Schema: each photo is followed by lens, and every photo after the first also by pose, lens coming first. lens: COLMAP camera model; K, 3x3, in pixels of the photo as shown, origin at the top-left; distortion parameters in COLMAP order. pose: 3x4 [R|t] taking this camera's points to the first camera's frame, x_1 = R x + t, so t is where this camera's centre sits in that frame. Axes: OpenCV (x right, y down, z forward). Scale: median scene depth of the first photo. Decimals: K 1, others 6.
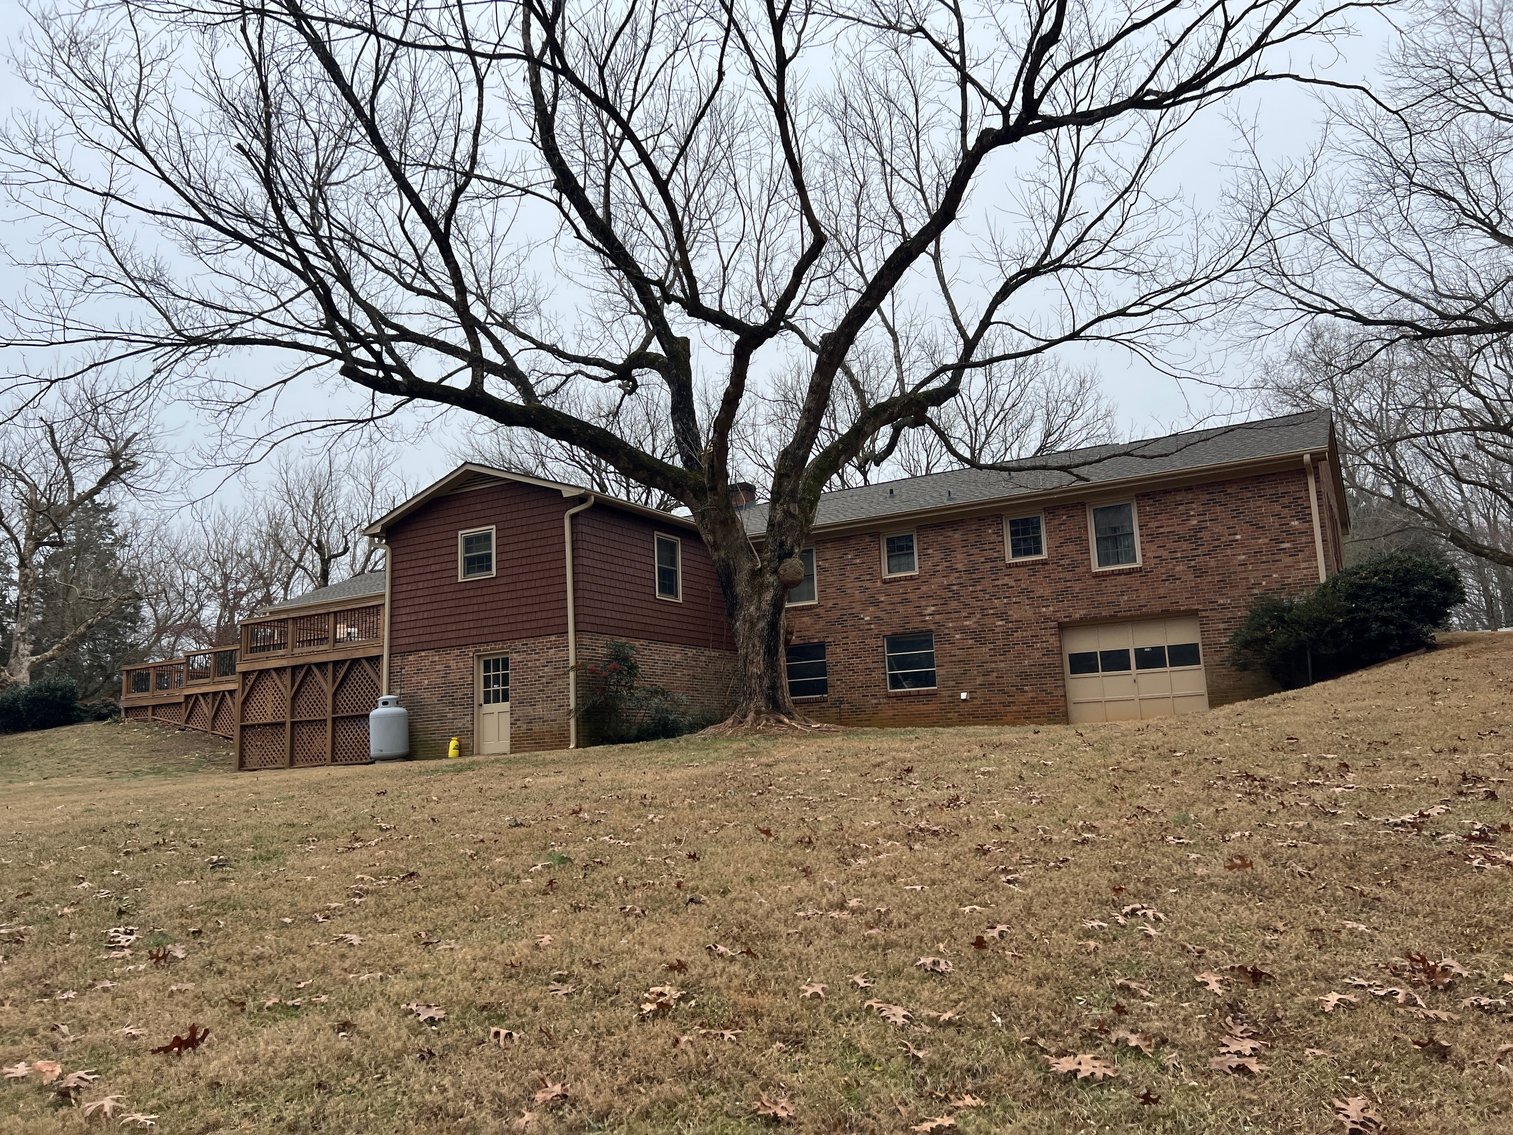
lens RADIAL K [[1137.2, 0, 818.0], [0, 1137.2, 571.7], [0, 0, 1]] dist [0.061874, -0.058488]
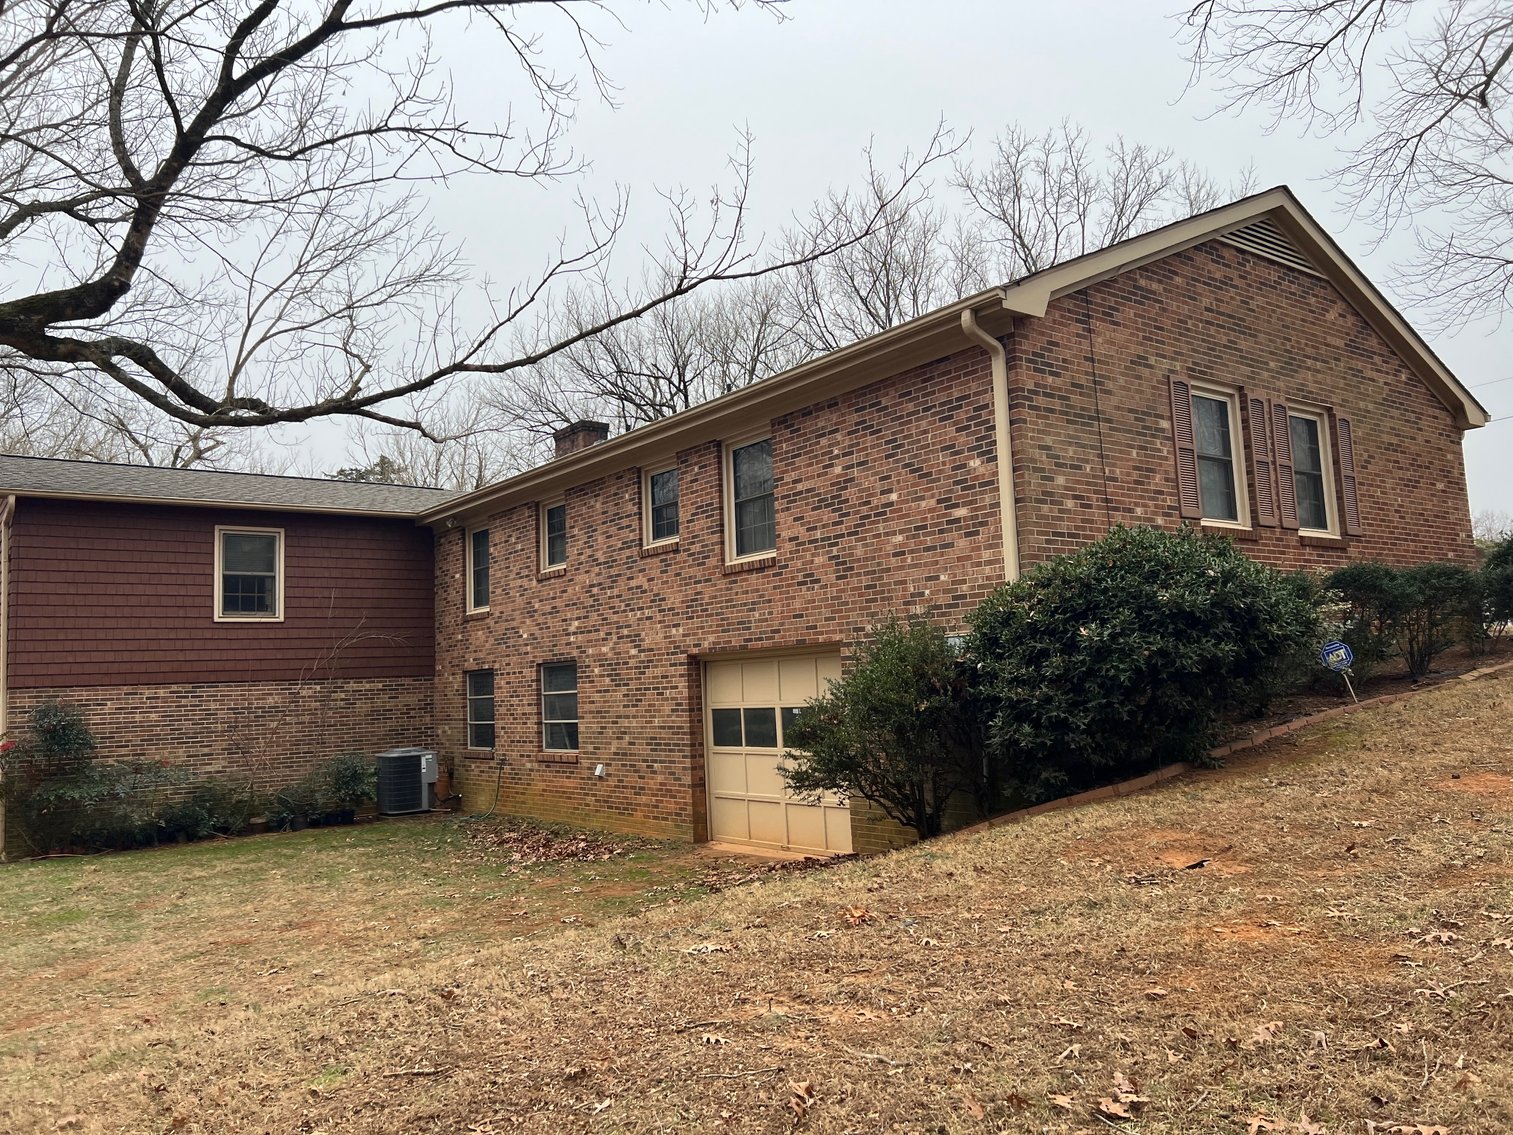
lens RADIAL K [[1137.2, 0, 818.0], [0, 1137.2, 571.7], [0, 0, 1]] dist [0.061874, -0.058488]
pose [[0.922797, -0.037584, -0.383448, 0.543443], [0.070719, 0.994845, 0.072681, -0.037540], [0.378740, -0.094187, 0.920698, 0.558289]]
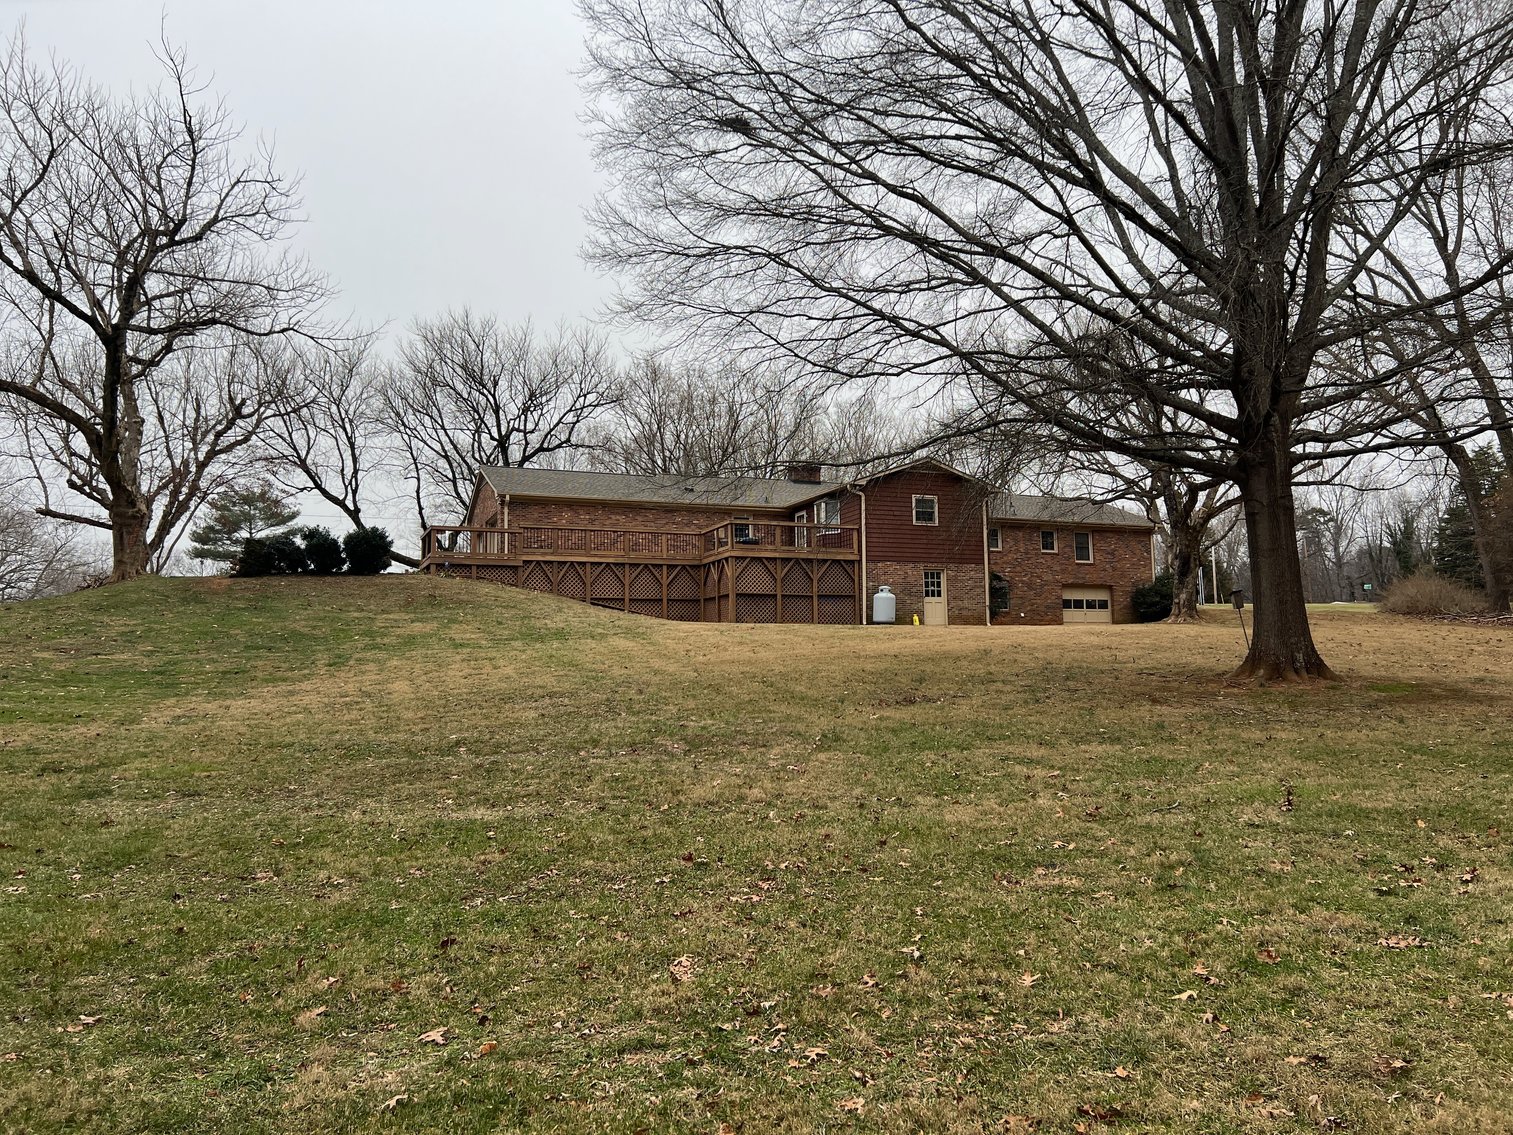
lens RADIAL K [[1140.0, 0, 793.0], [0, 1140.0, 561.0], [0, 0, 1]] dist [0.064123, -0.069566]
pose [[0.588422, 0.114758, 0.800369, -2.013589], [-0.141147, 0.989256, -0.038071, 0.173554], [-0.796139, -0.090568, 0.598298, 0.133636]]
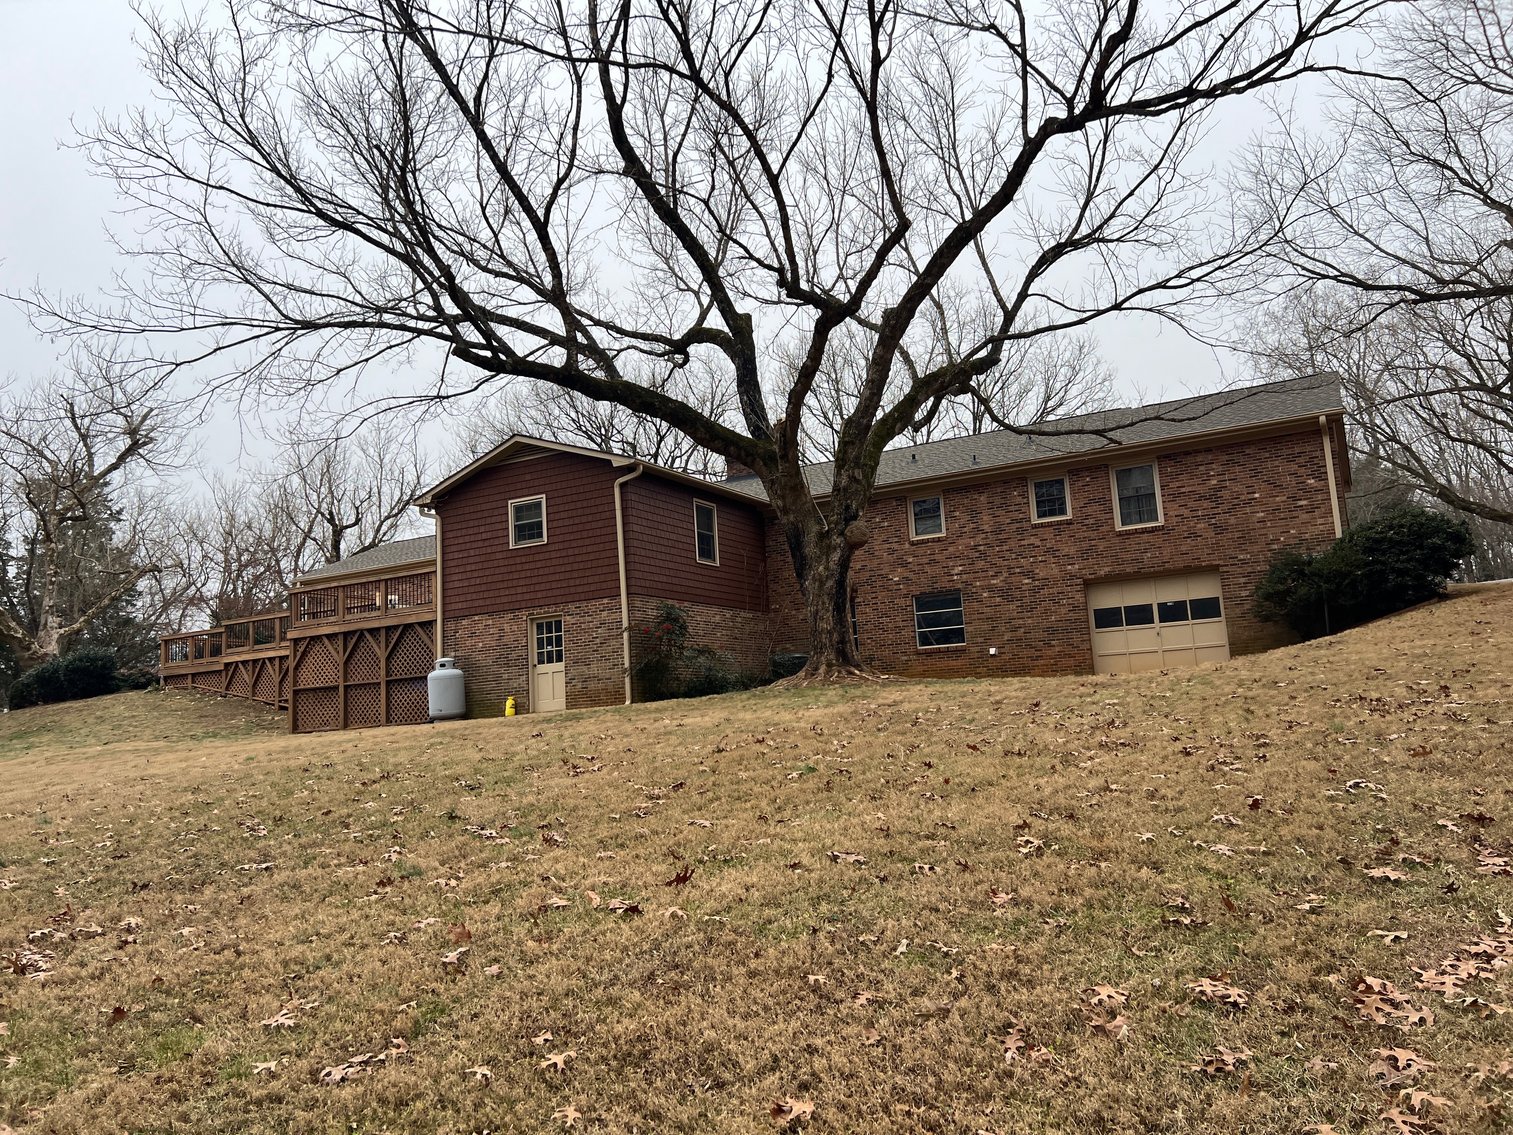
lens RADIAL K [[1140.0, 0, 793.0], [0, 1140.0, 561.0], [0, 0, 1]] dist [0.064123, -0.069566]
pose [[0.999844, -0.014212, 0.010491, -0.075027], [0.013996, 0.999693, 0.020447, 0.002504], [-0.010779, -0.020297, 0.999736, -0.056461]]
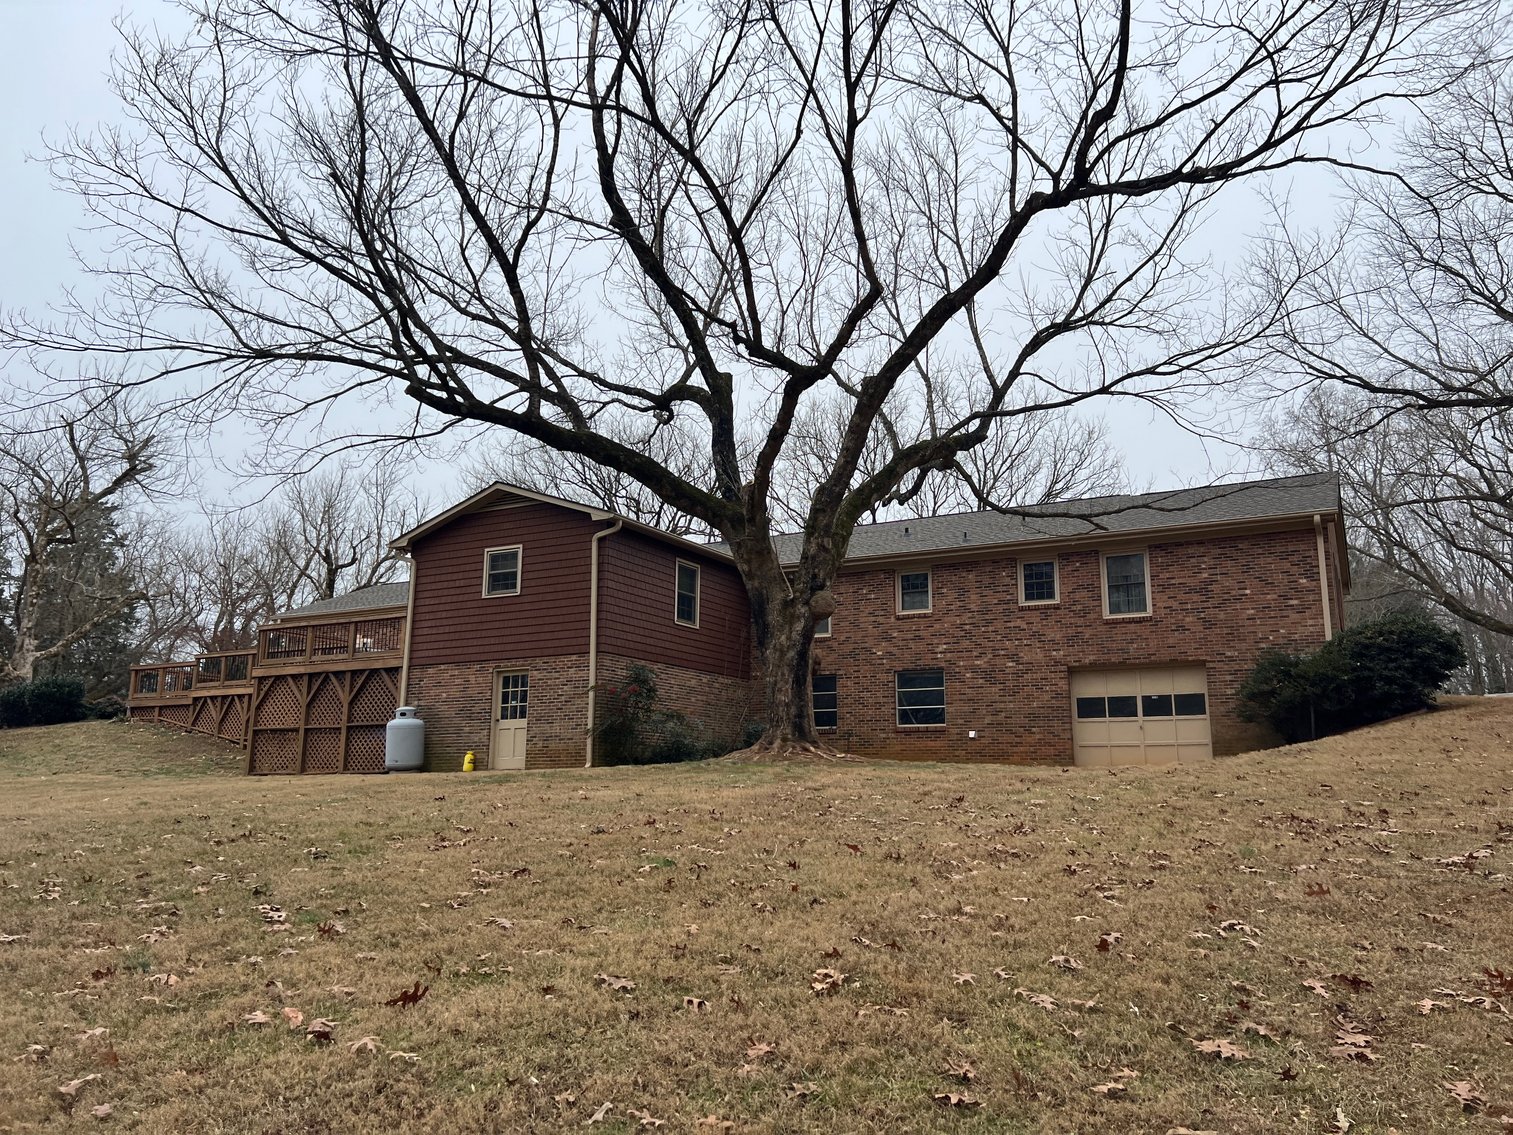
lens RADIAL K [[1137.2, 0, 818.0], [0, 1137.2, 571.7], [0, 0, 1]] dist [0.061874, -0.058488]
pose [[0.998733, 0.049025, 0.011337, -0.032131], [-0.048671, 0.998375, -0.029631, 0.001022], [-0.012771, 0.029041, 0.999497, -0.024834]]
